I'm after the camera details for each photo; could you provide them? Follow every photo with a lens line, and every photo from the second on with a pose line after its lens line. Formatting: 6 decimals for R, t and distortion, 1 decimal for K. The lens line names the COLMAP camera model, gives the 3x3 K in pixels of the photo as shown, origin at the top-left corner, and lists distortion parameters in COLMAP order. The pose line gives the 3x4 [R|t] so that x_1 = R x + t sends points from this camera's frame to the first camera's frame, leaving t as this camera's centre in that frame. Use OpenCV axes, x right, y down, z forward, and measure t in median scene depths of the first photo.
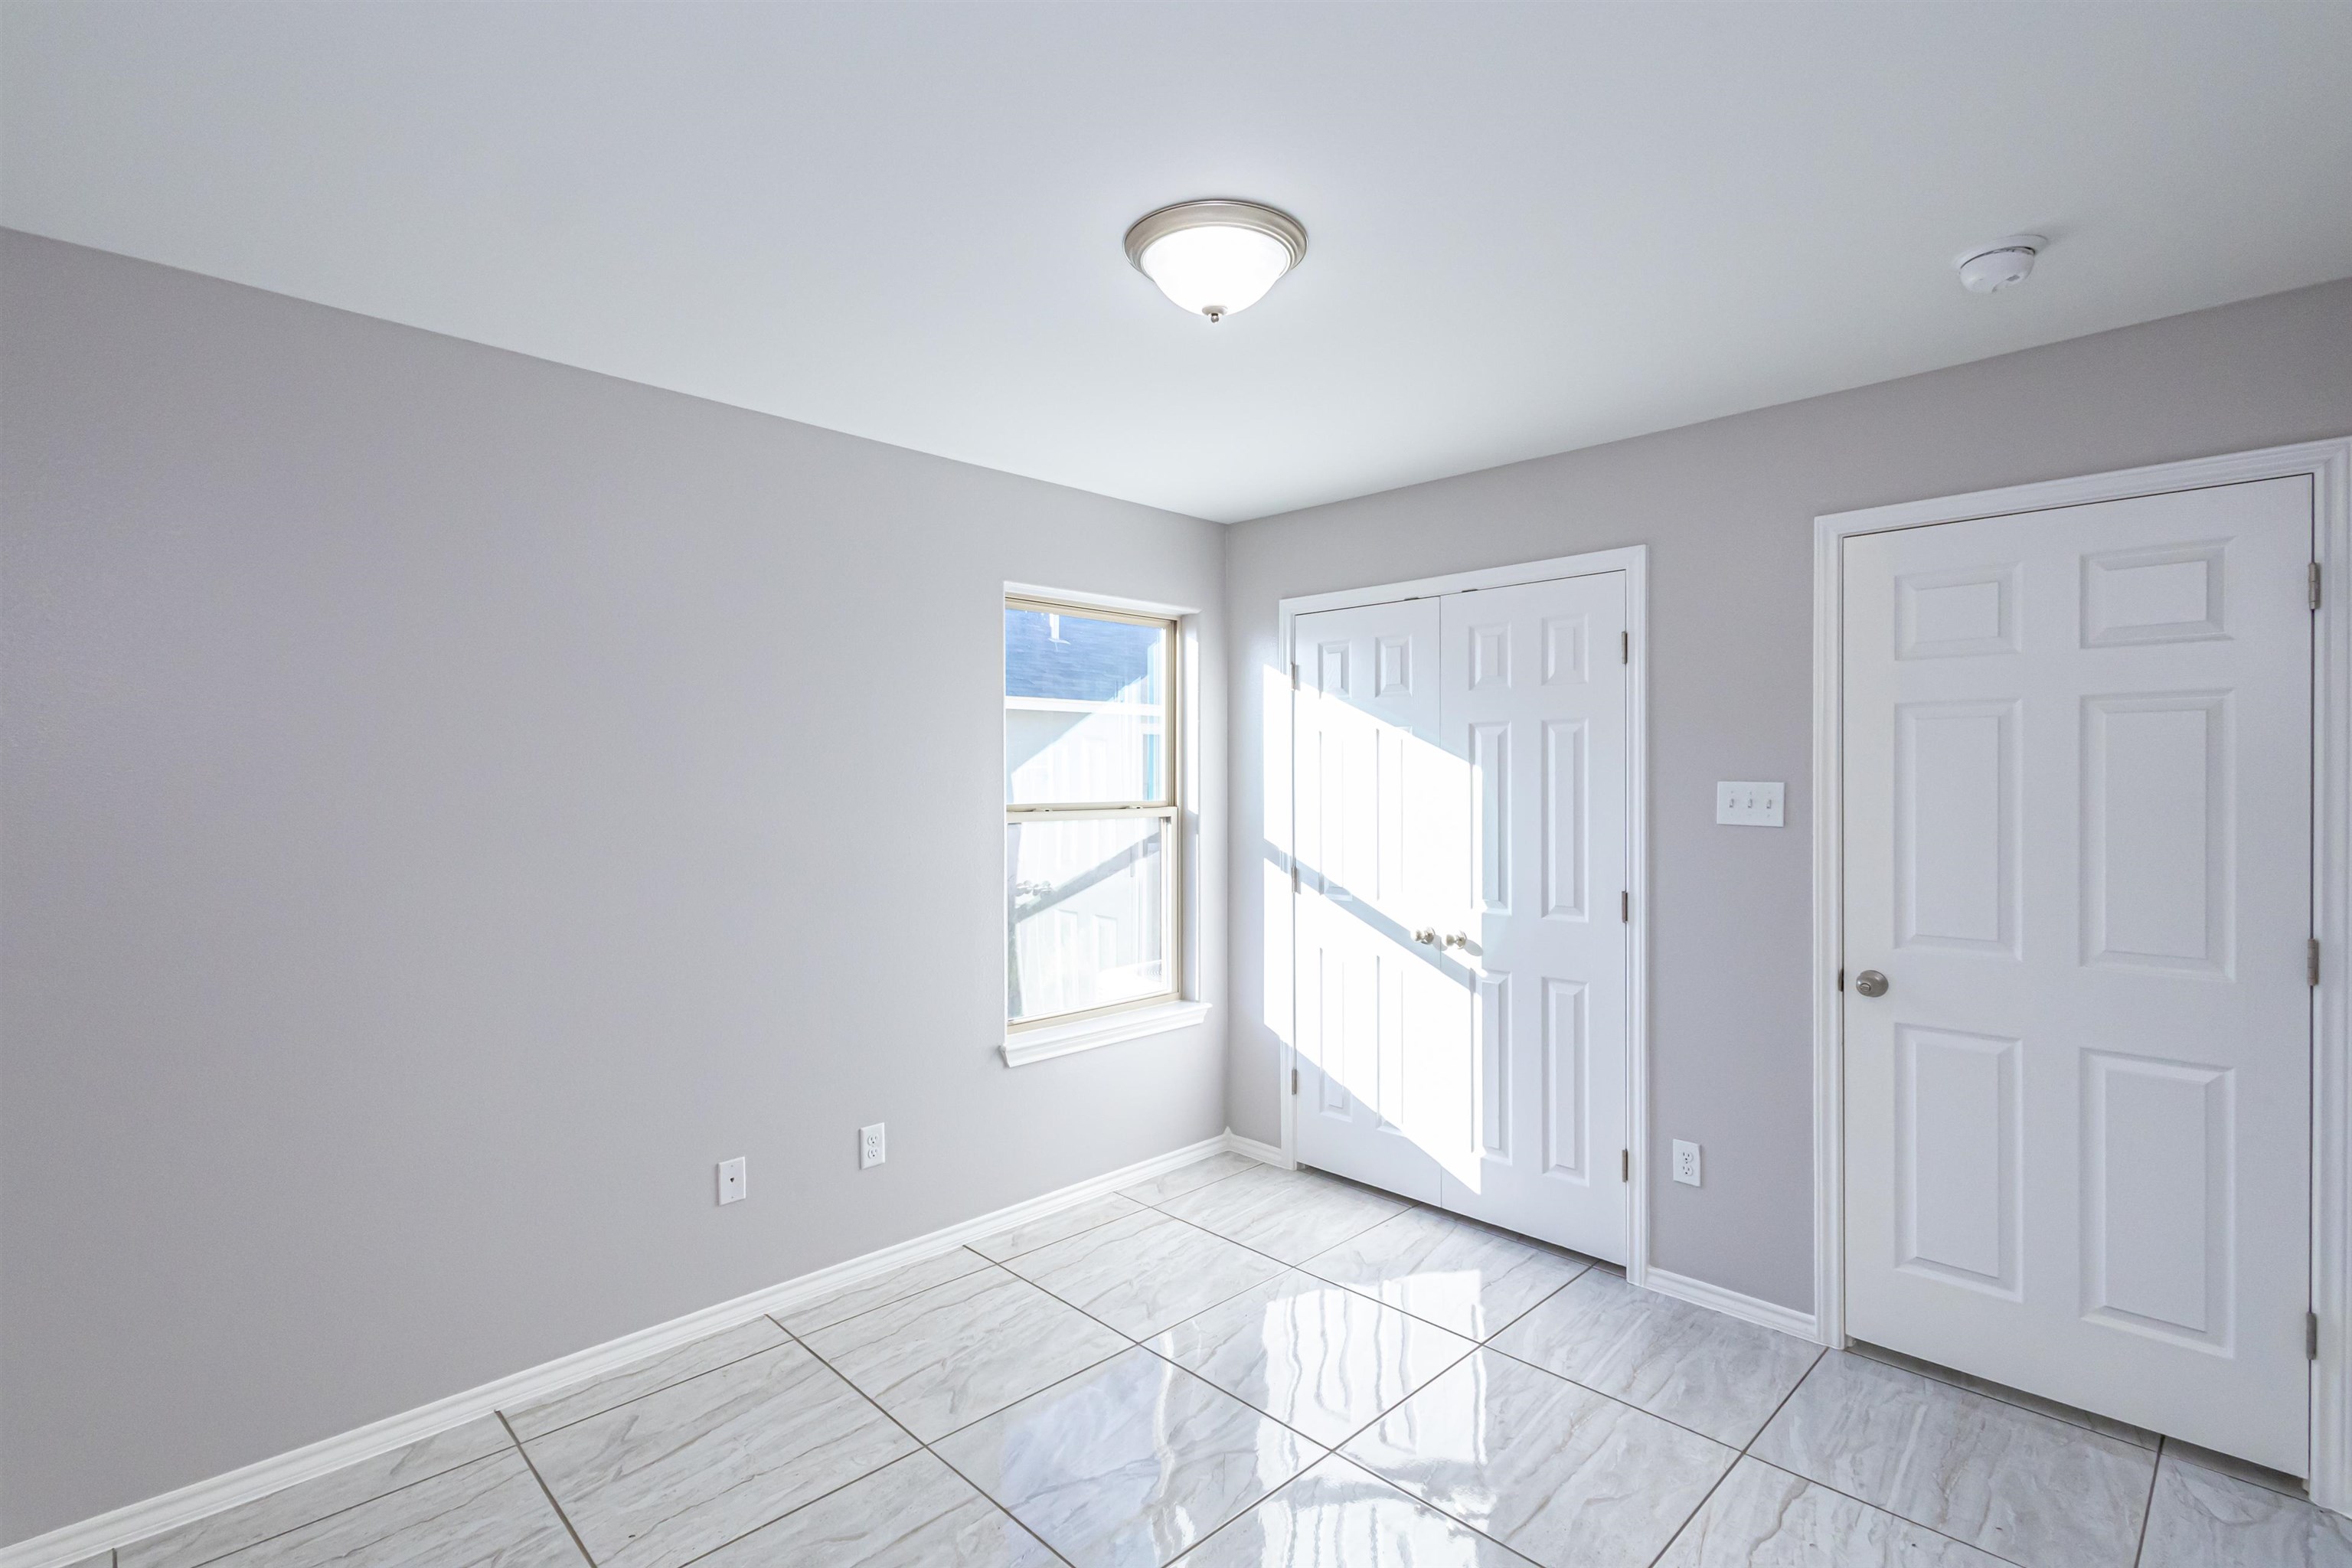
lens RADIAL K [[1083.2, 0, 1170.7], [0, 1083.2, 807.0], [0, 0, 1]] dist [0.007753, -0.001757]
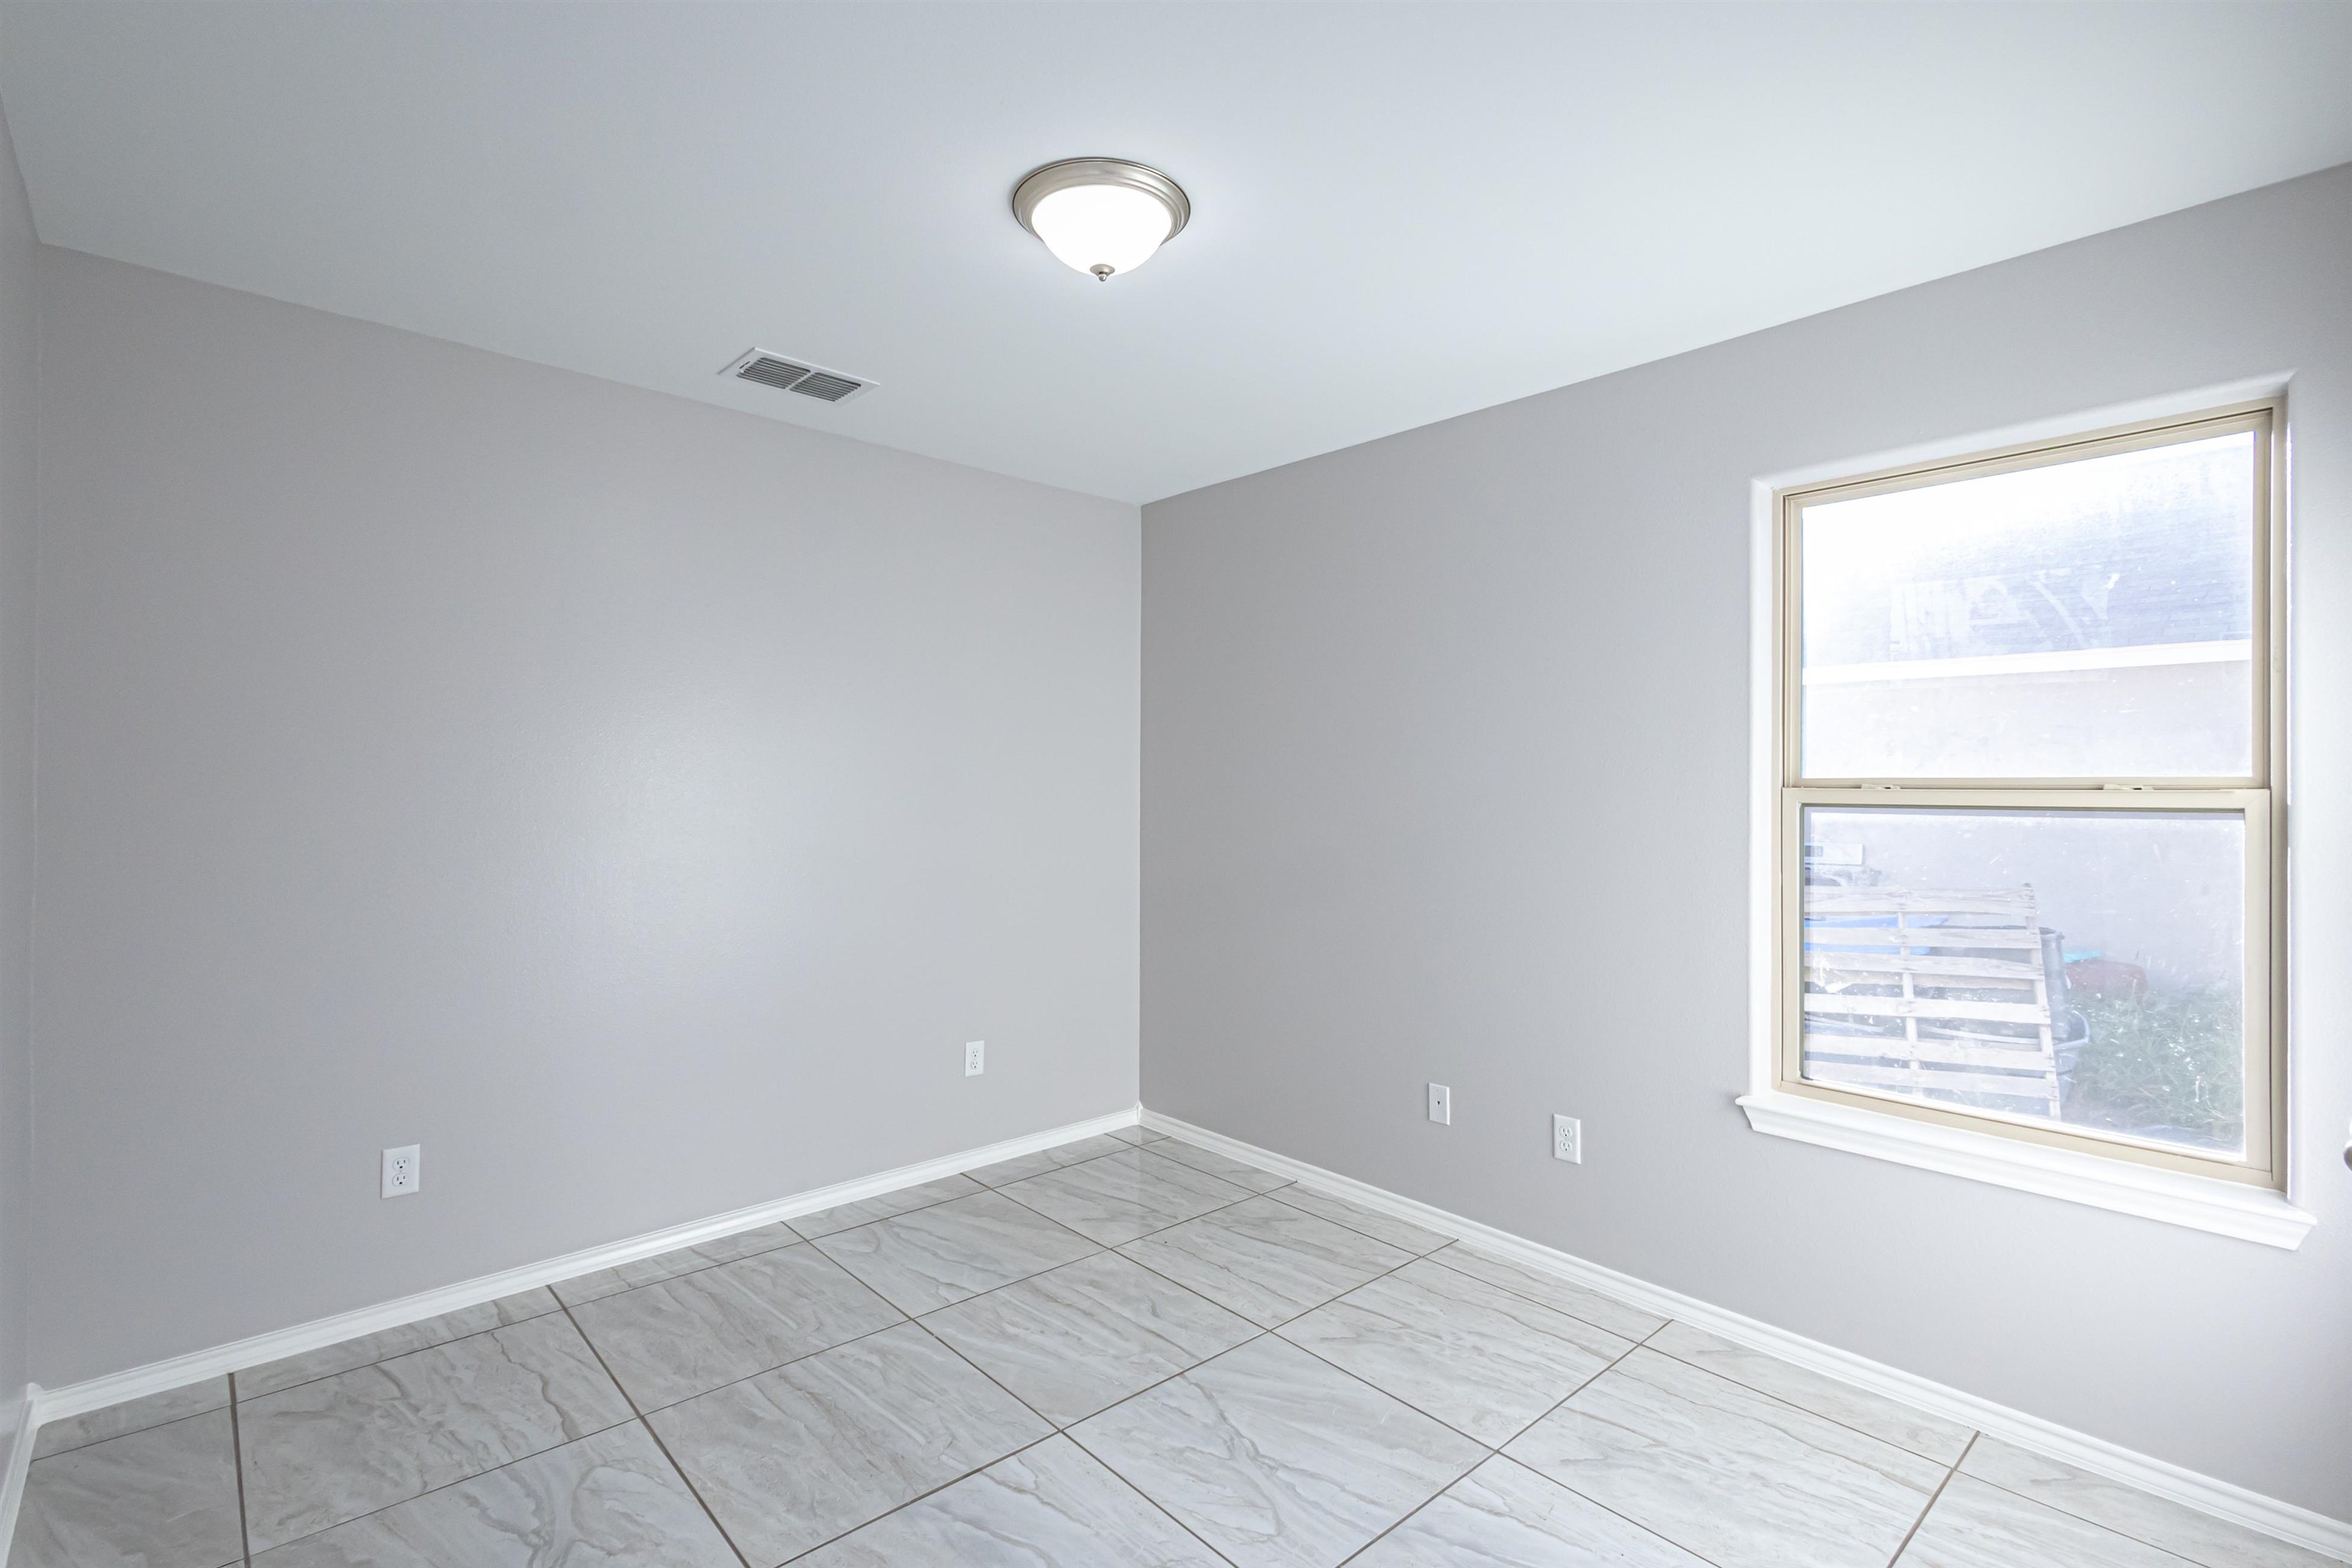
lens RADIAL K [[1083.2, 0, 1181.1], [0, 1083.2, 783.3], [0, 0, 1]] dist [0.007753, -0.001757]
pose [[-0.047770, 0.001080, -0.998858, 0.801323], [-0.018002, 0.999836, 0.001942, 0.008233], [0.998696, 0.018074, -0.047742, 0.826093]]
